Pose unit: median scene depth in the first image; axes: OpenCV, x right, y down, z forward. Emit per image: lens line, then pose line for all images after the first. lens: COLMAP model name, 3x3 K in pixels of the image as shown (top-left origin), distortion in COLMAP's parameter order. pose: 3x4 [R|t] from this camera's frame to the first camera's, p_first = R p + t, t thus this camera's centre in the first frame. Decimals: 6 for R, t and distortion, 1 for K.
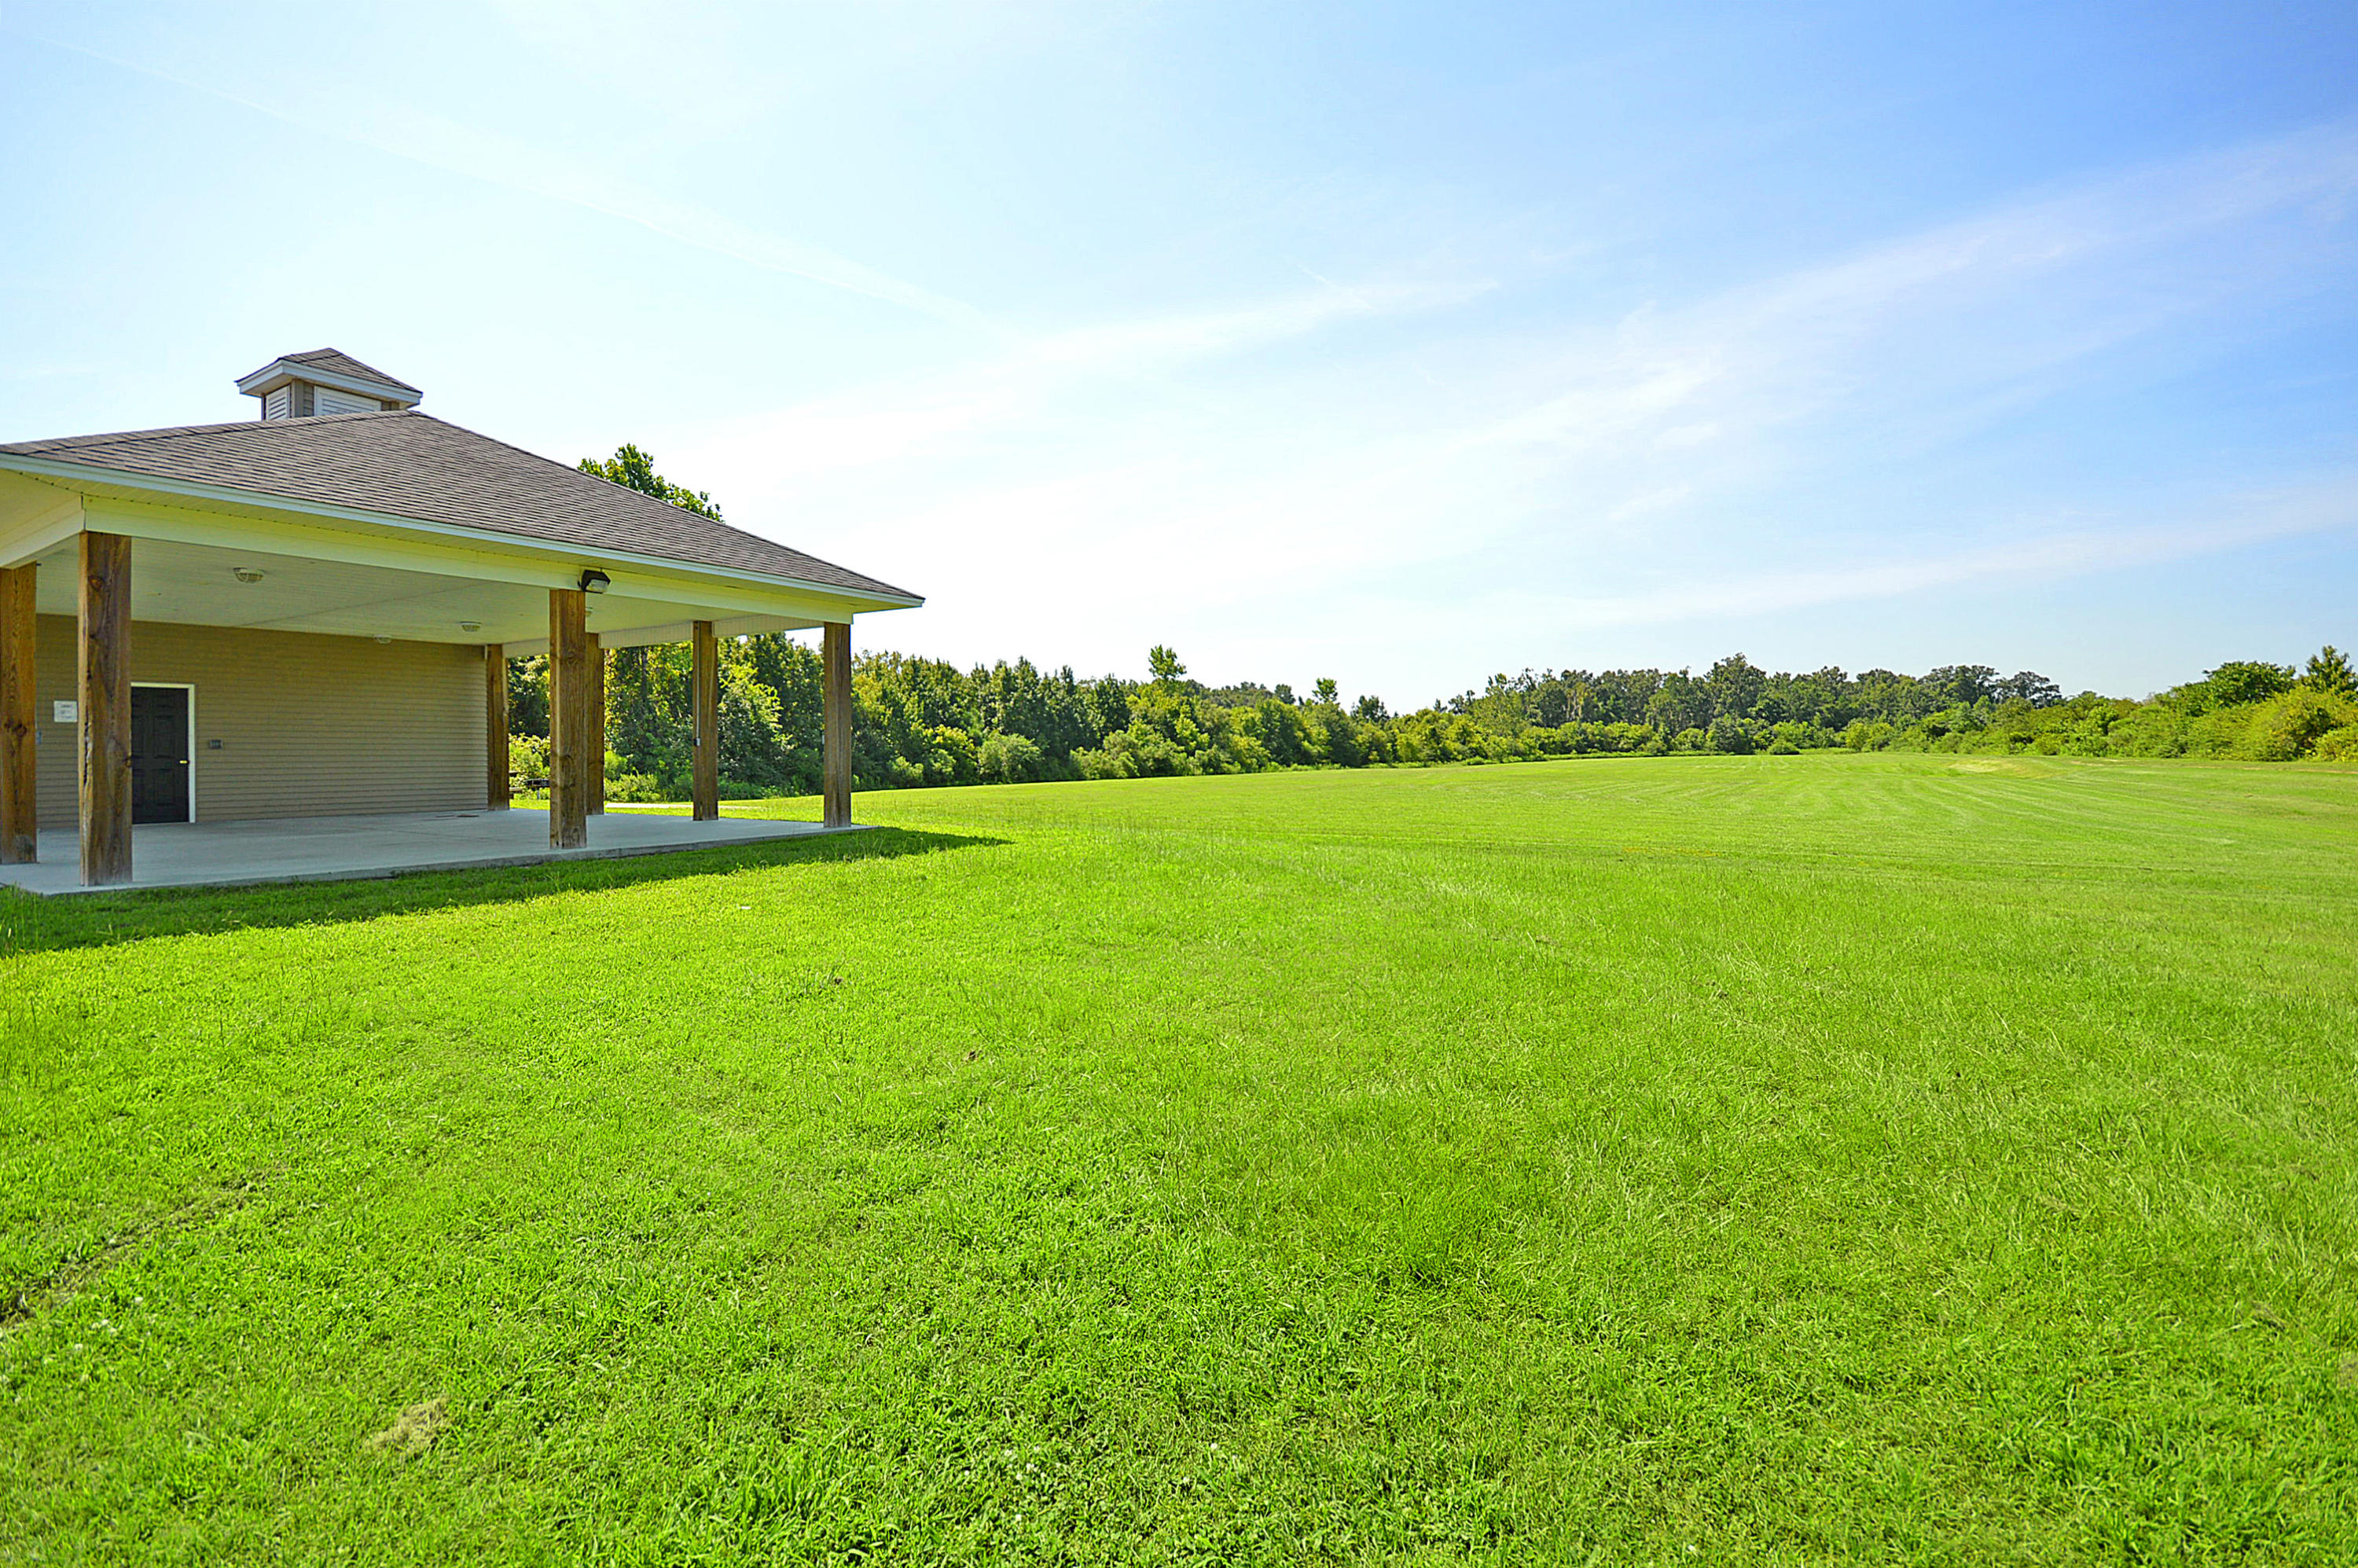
lens RADIAL K [[1083.2, 0, 1179.0], [0, 1083.2, 784.0], [0, 0, 1]] dist [-0.000004, -0.000002]
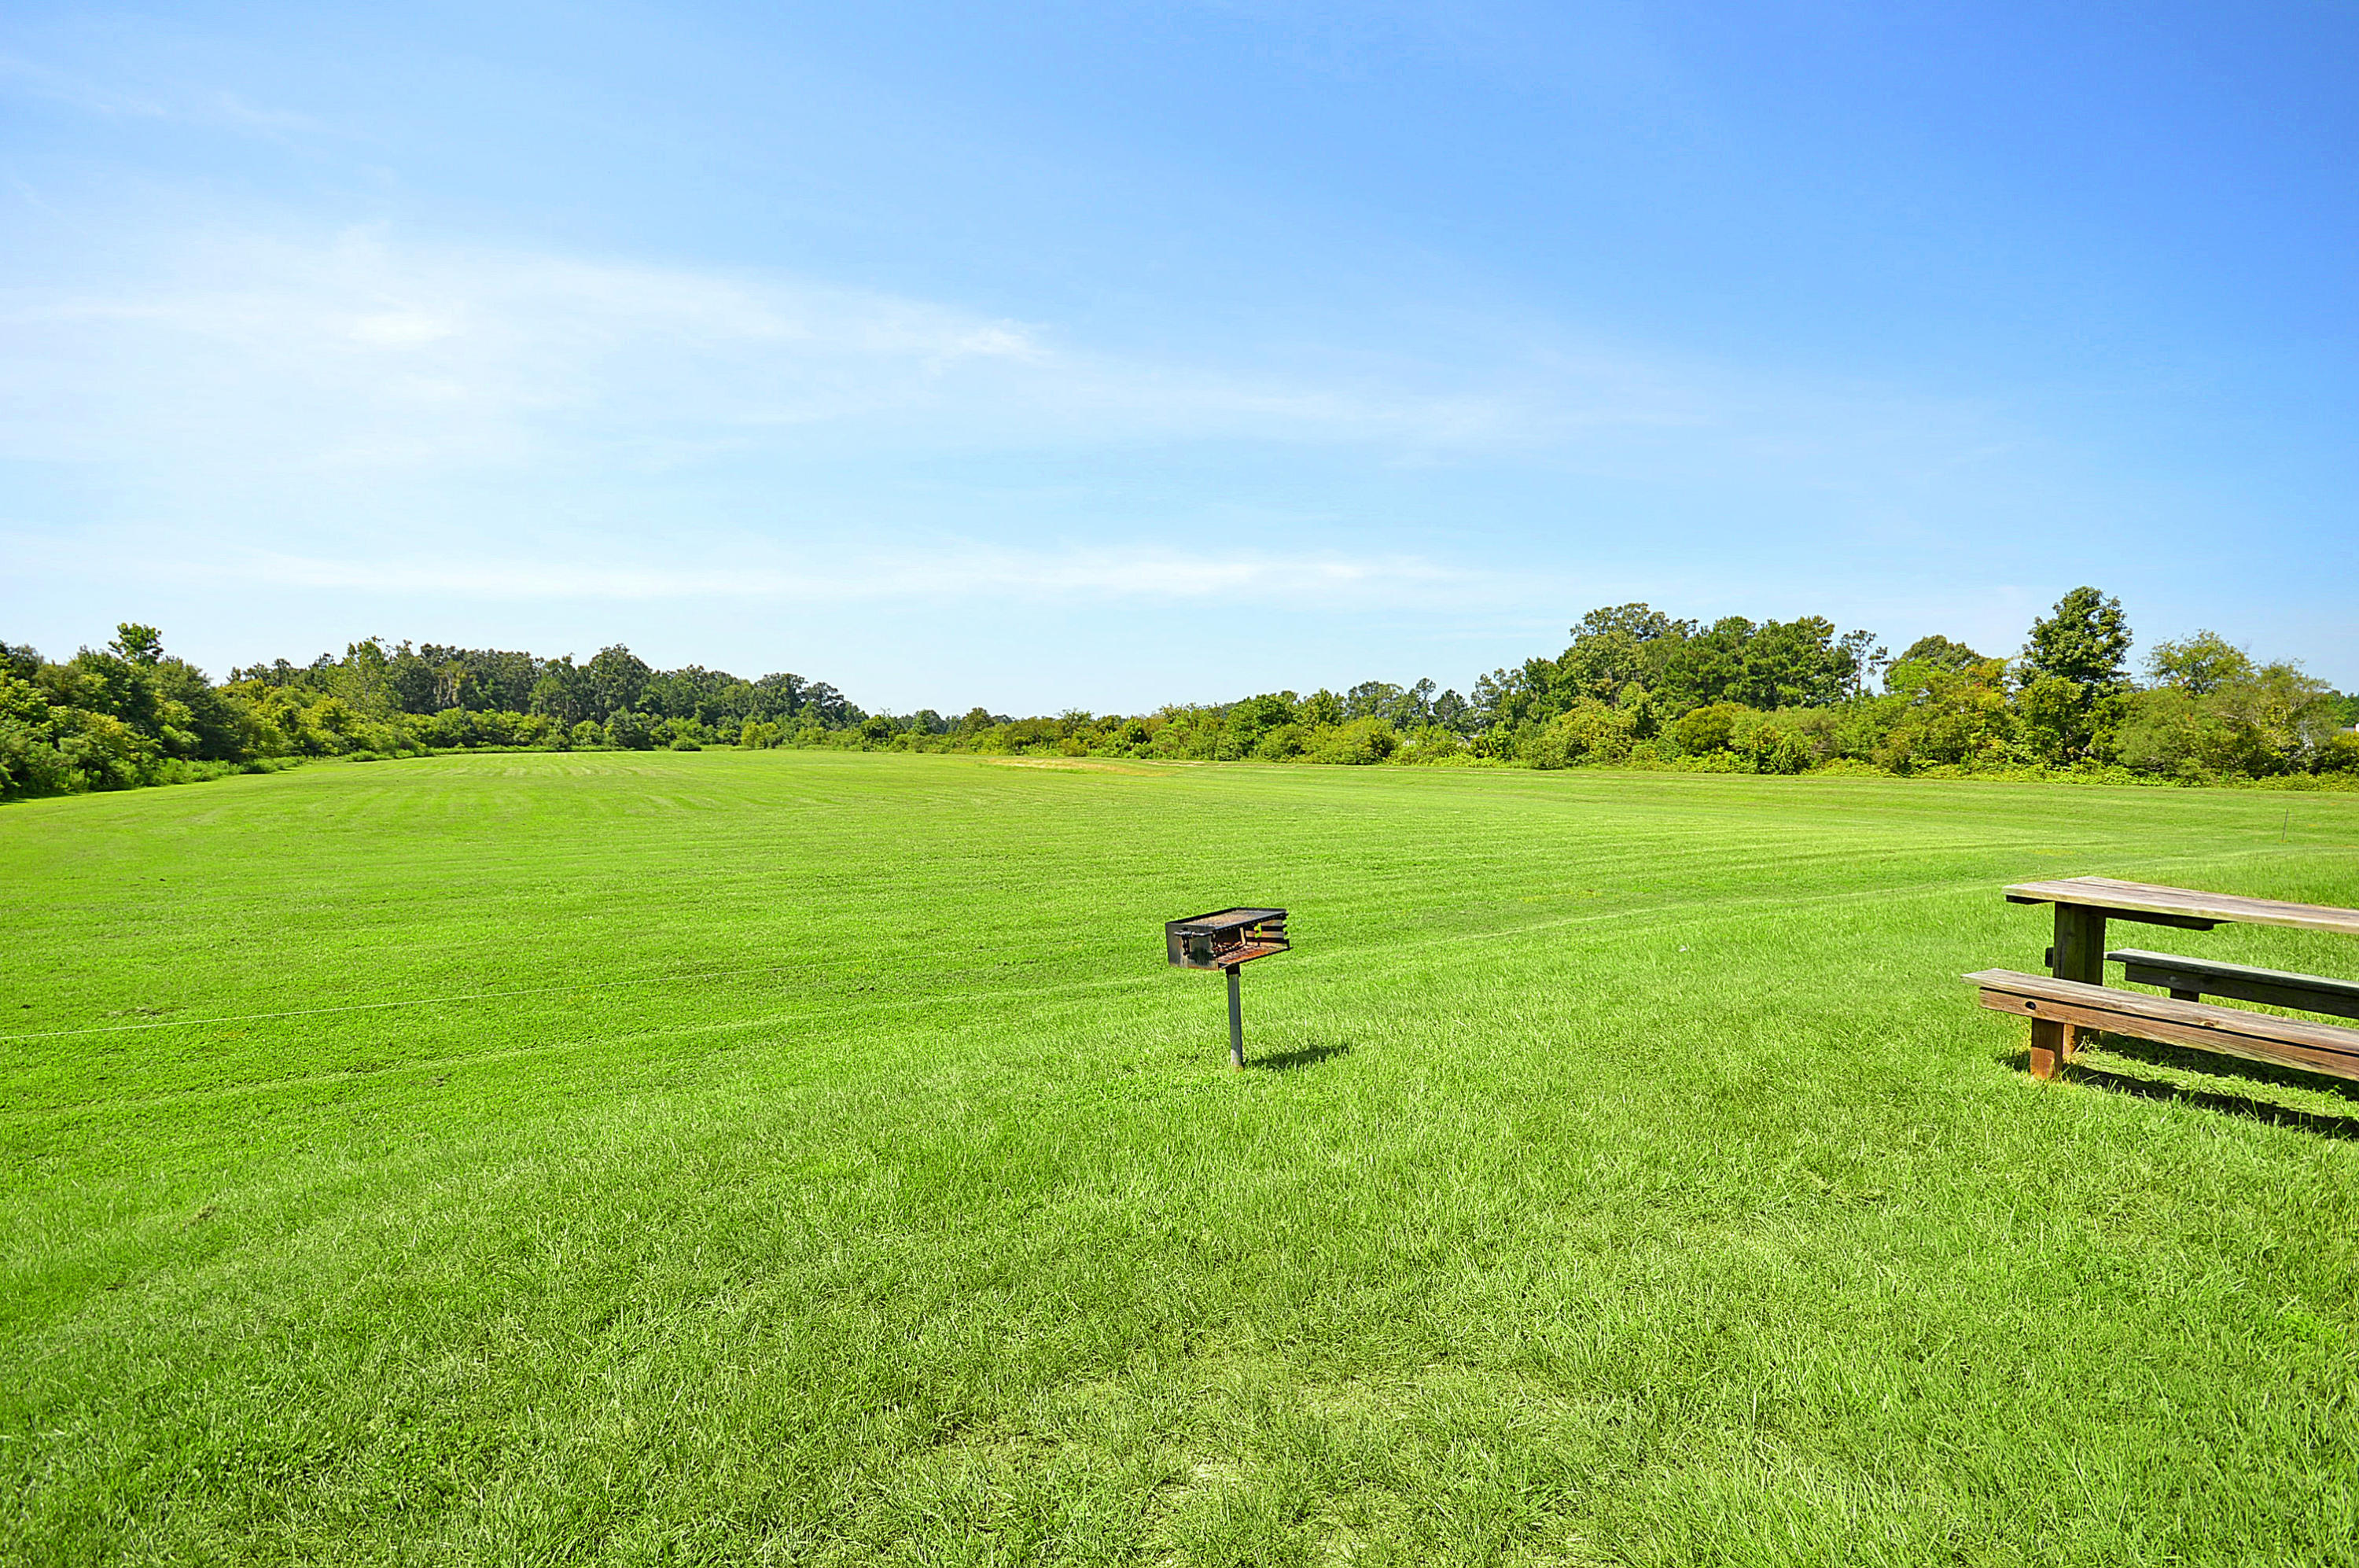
lens RADIAL K [[1083.7, 0, 1179.5], [0, 1083.7, 784.0], [0, 0, 1]] dist [-0.000004, -0.000002]
pose [[0.469568, -0.018291, 0.882707, -0.106890], [0.013891, 0.999815, 0.013328, -0.003153], [-0.882787, 0.006003, 0.469735, 0.123814]]
